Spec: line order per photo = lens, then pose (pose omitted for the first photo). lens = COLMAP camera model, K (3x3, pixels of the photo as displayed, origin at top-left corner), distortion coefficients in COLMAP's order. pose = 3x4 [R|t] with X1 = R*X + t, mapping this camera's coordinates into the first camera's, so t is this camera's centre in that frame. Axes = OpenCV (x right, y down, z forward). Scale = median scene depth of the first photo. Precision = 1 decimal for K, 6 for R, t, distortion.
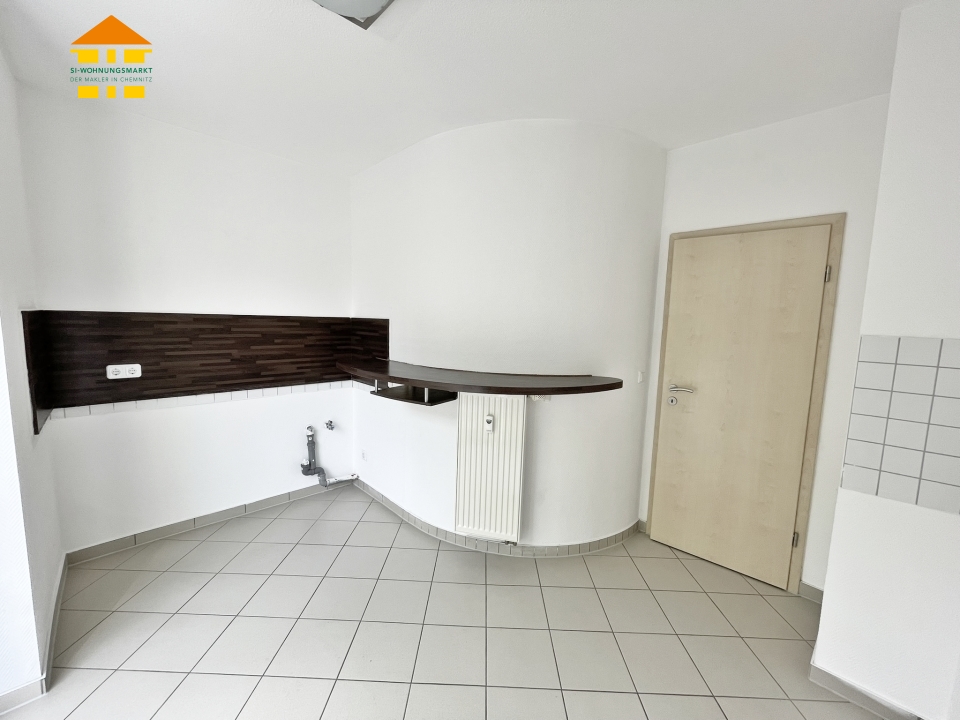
lens RADIAL K [[387.6, 0, 480.0], [0, 387.6, 360.0], [0, 0, 1]] dist [-0.000535, -0.000941]
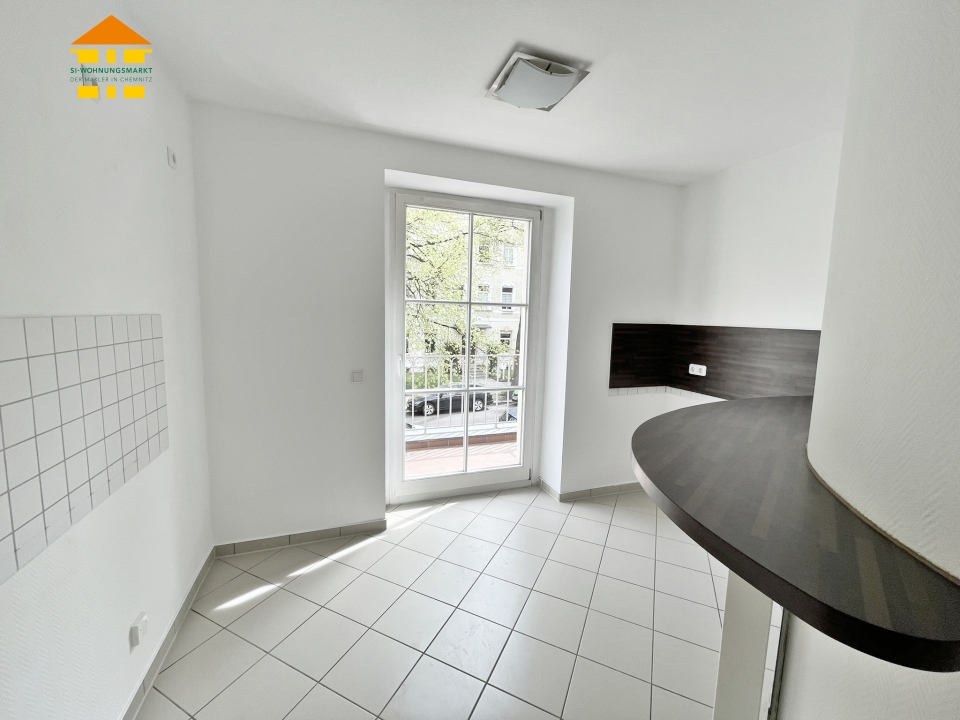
lens RADIAL K [[387.6, 0, 480.0], [0, 387.6, 360.0], [0, 0, 1]] dist [-0.000535, -0.000941]
pose [[-0.432910, 0.073996, -0.898395, 0.611498], [-0.120177, 0.982991, 0.138874, -0.101053], [0.893391, 0.168086, -0.416654, 0.898696]]
